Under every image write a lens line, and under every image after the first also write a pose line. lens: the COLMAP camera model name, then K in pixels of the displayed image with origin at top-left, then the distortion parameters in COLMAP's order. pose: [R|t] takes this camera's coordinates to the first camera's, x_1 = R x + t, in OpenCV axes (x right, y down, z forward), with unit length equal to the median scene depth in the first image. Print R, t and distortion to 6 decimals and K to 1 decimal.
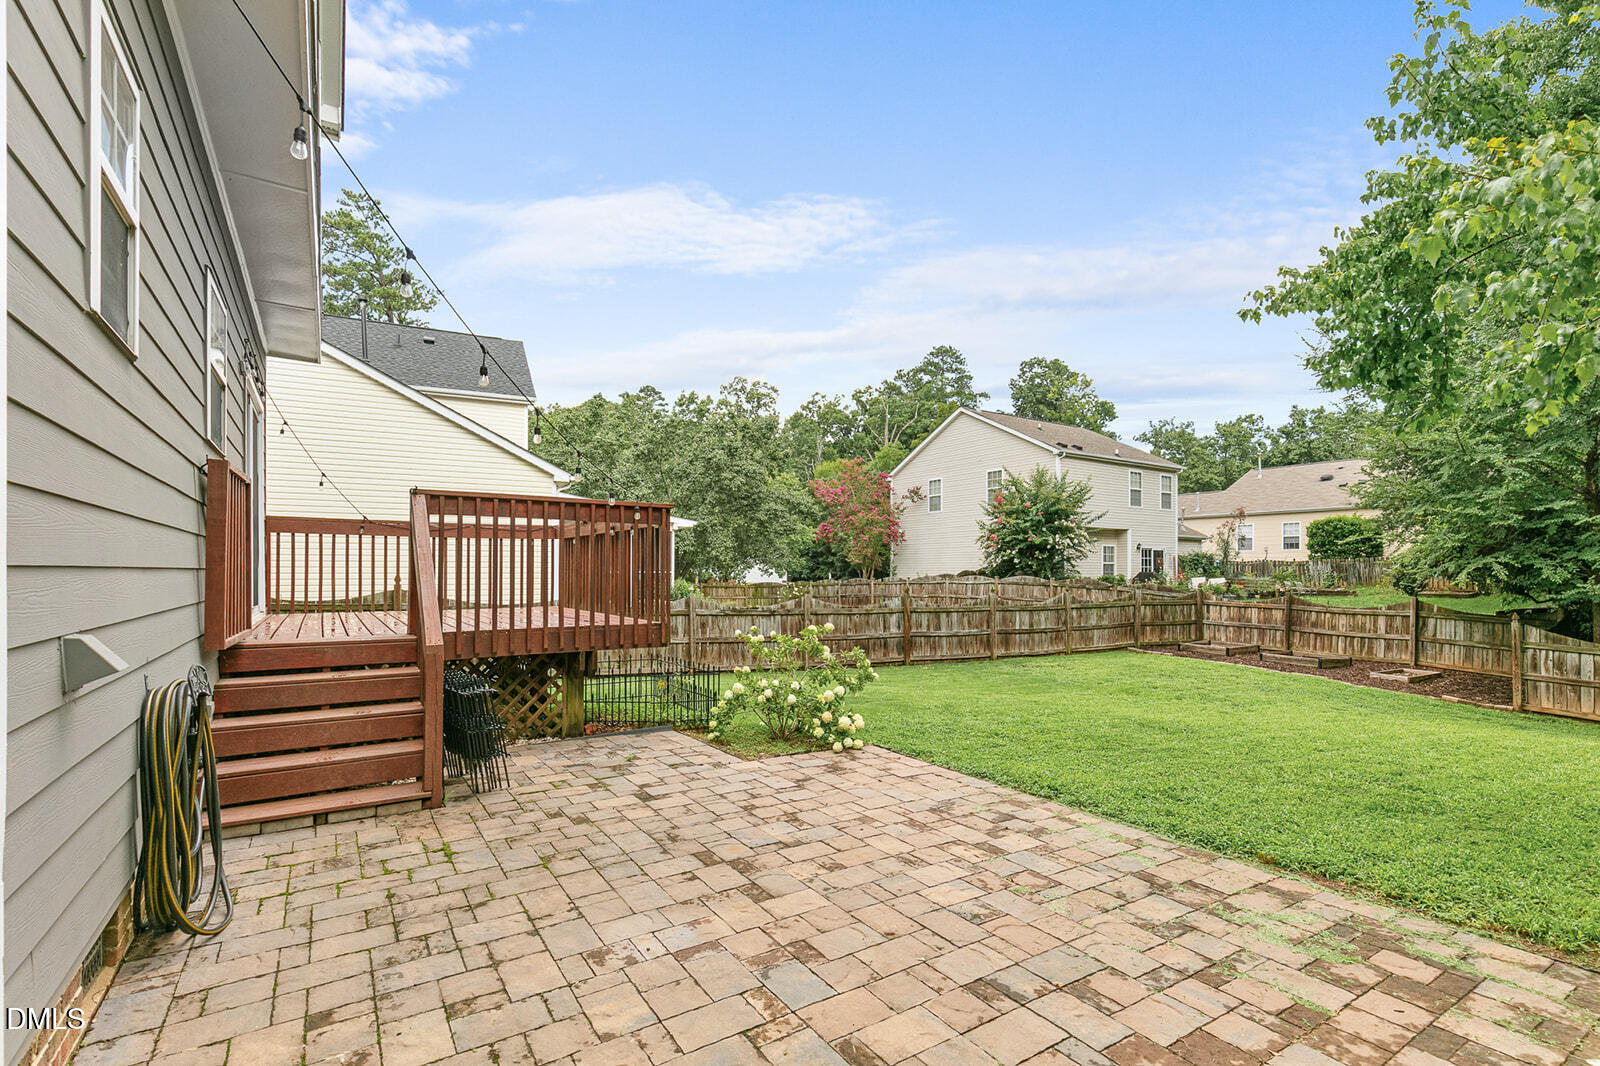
lens RADIAL K [[733.5, 0, 799.5], [0, 733.5, 574.6], [0, 0, 1]] dist [0.000440, 0.002762]
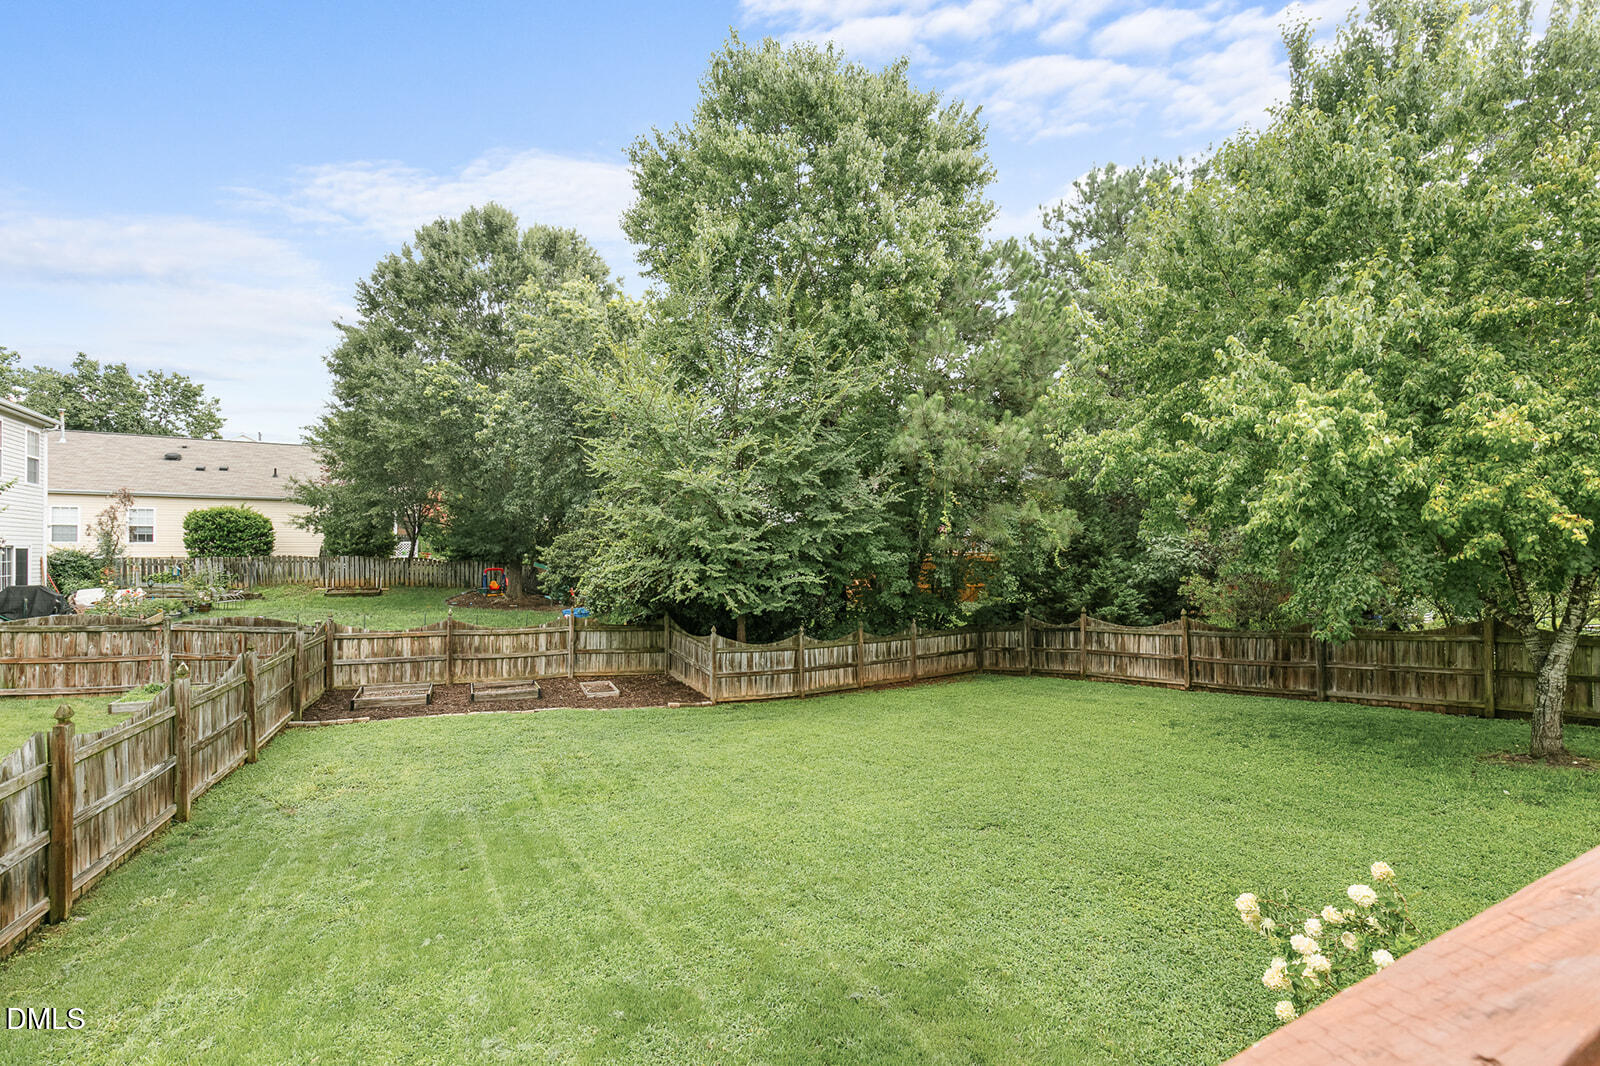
lens RADIAL K [[733.5, 0, 805.7], [0, 733.5, 539.9], [0, 0, 1]] dist [0.000440, 0.002762]
pose [[0.051327, 0.010632, 0.998625, -0.190635], [0.004172, 0.999932, -0.010860, -0.056720], [-0.998673, 0.004723, 0.051279, 0.544337]]
